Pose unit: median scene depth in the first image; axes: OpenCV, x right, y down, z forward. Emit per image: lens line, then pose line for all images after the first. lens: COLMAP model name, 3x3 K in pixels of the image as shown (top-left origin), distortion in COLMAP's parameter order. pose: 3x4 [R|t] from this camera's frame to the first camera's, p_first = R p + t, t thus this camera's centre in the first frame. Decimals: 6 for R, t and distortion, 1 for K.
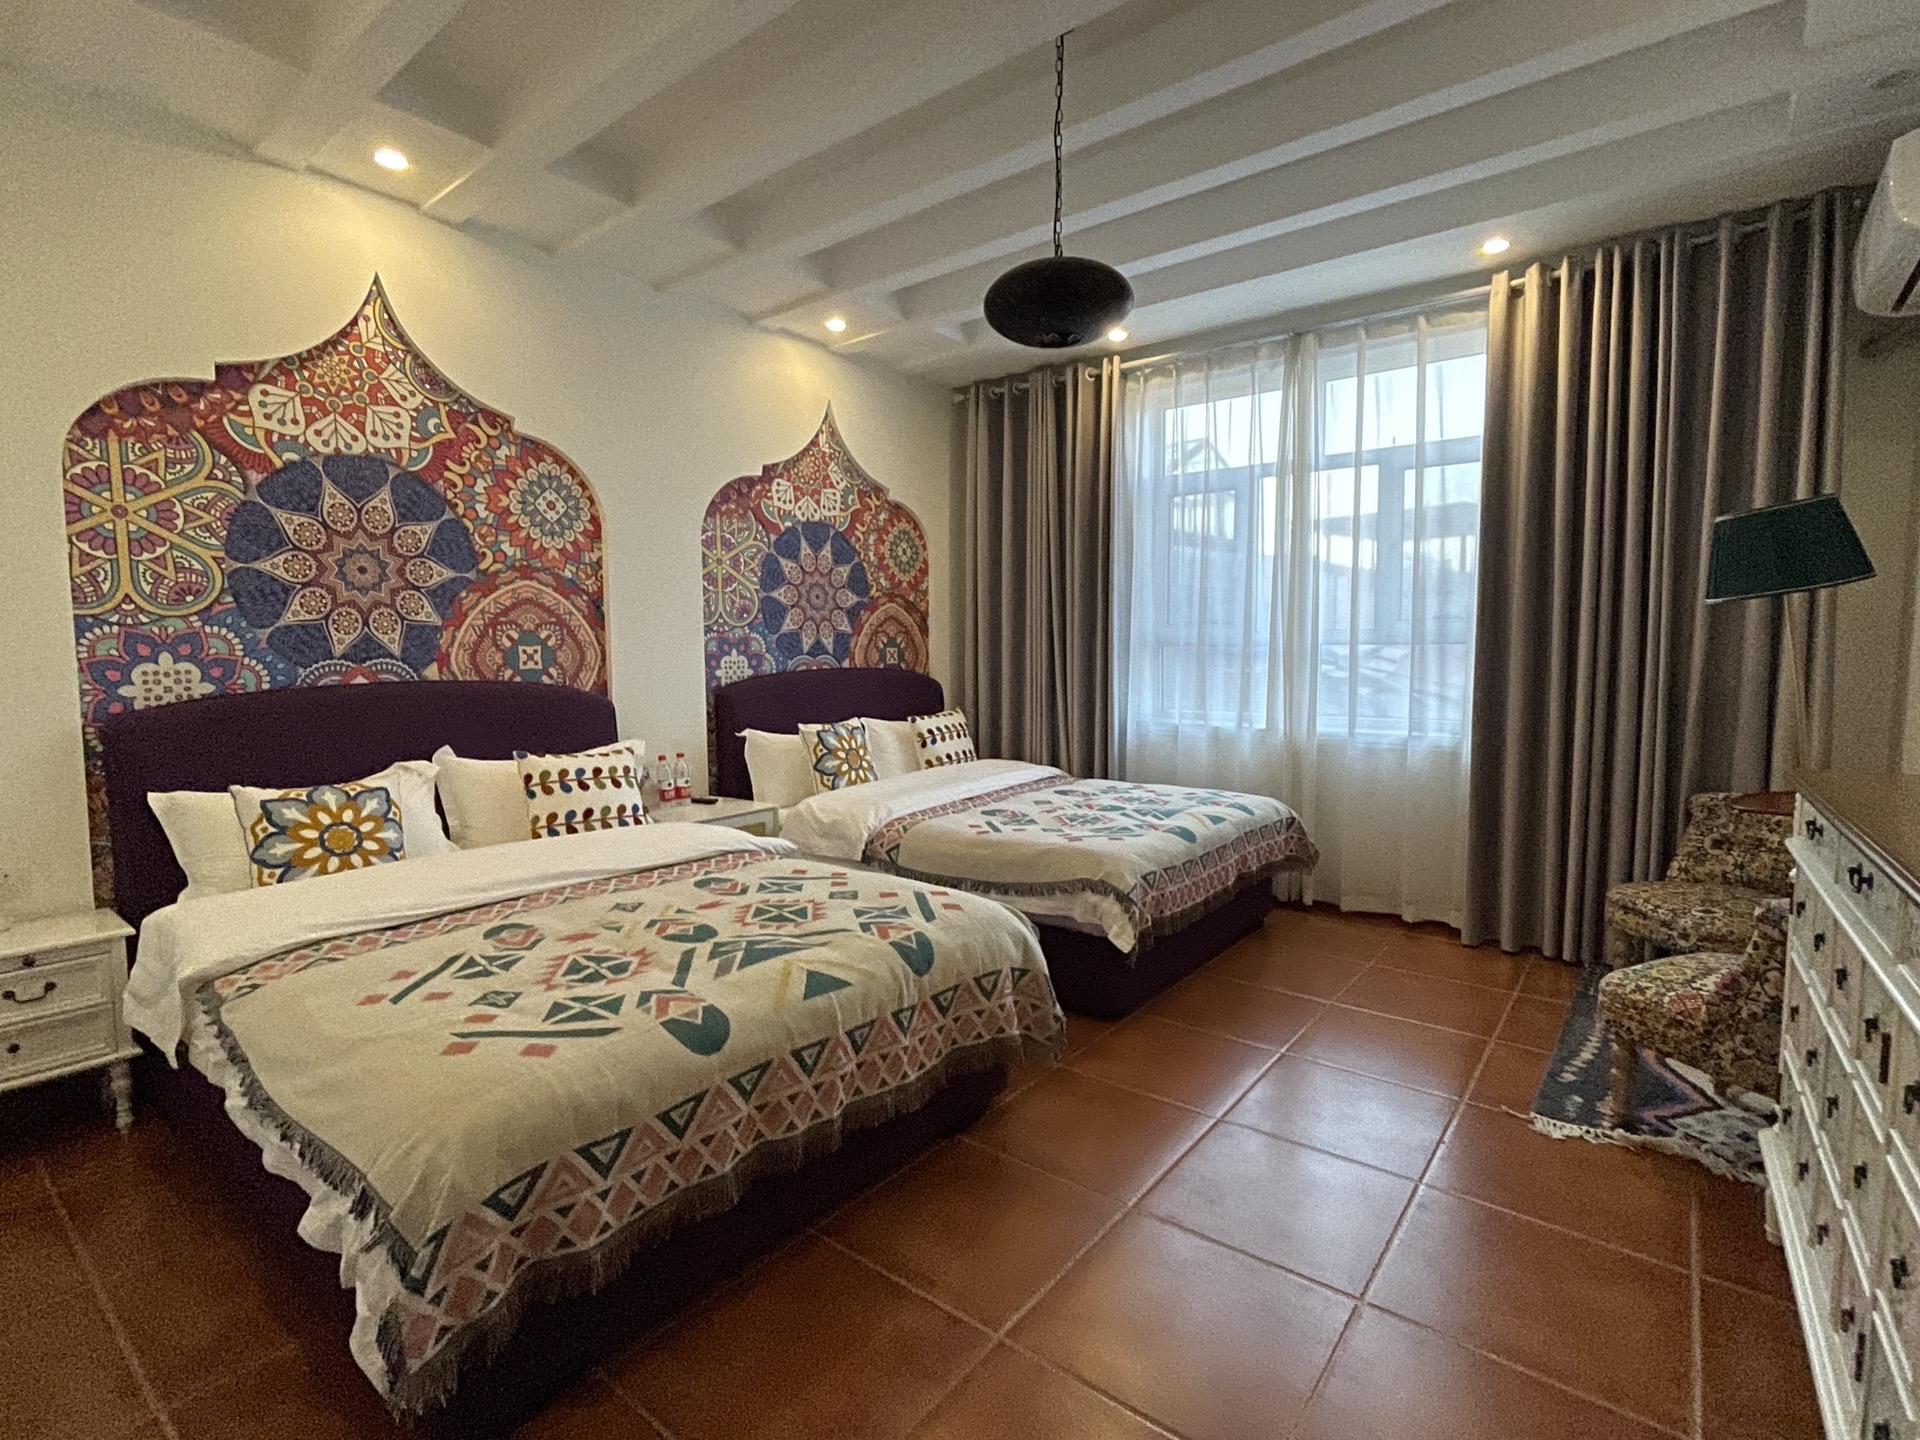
lens RADIAL K [[910.6, 0, 956.2], [0, 910.6, 718.2], [0, 0, 1]] dist [-0.000547, -0.000576]
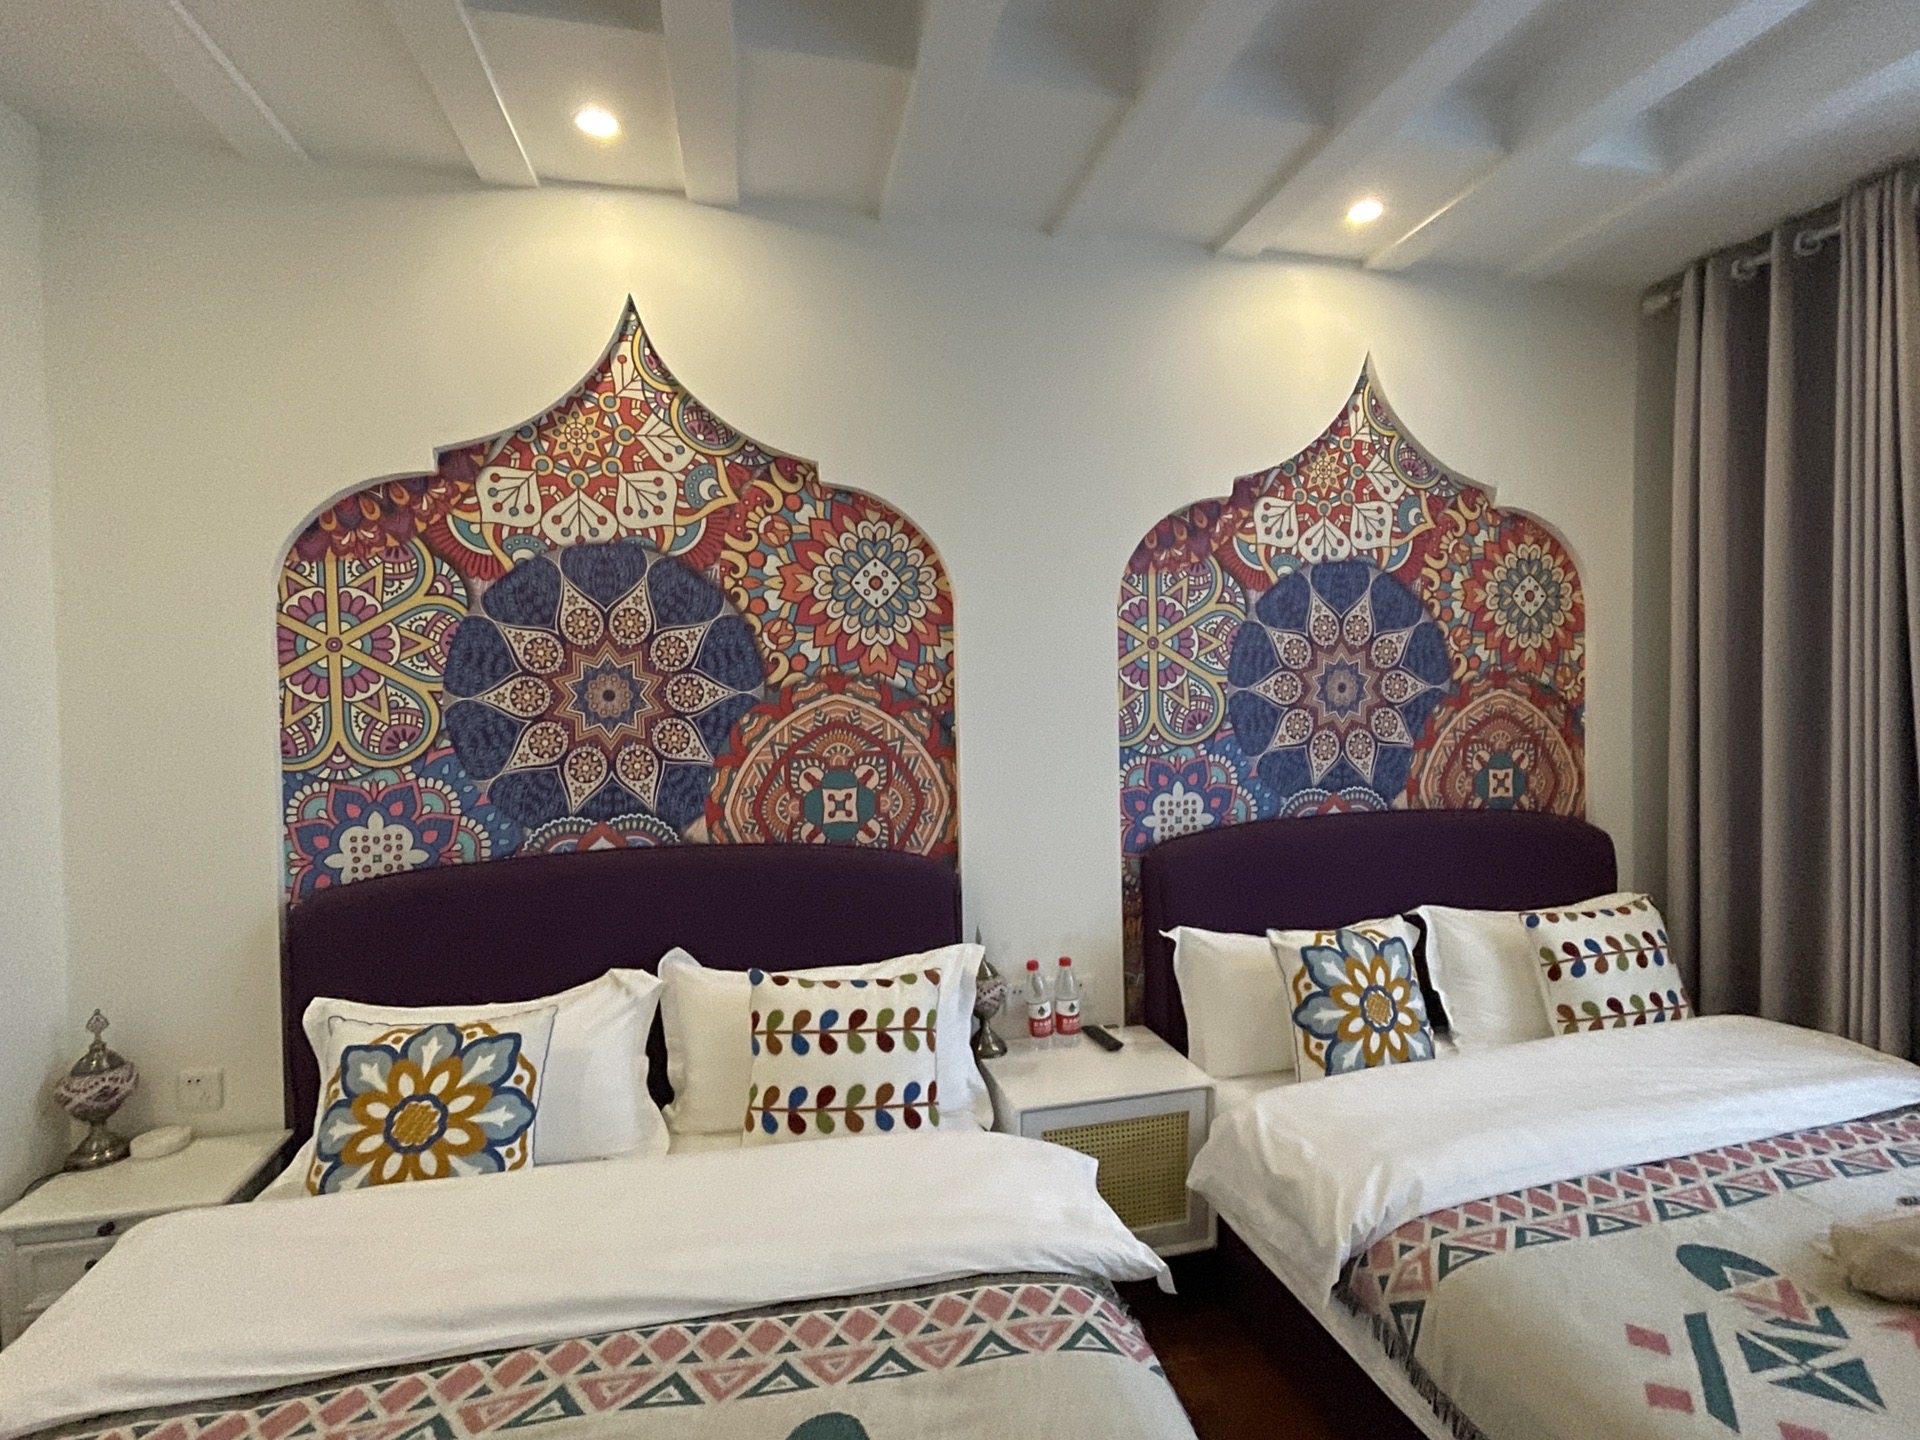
lens RADIAL K [[910.6, 0, 970.8], [0, 910.6, 717.1], [0, 0, 1]] dist [-0.000547, -0.000576]
pose [[0.780059, 0.005154, -0.625685, 0.034919], [-0.037318, 0.998569, -0.038300, -0.105606], [0.624592, 0.053226, 0.779135, 0.501859]]
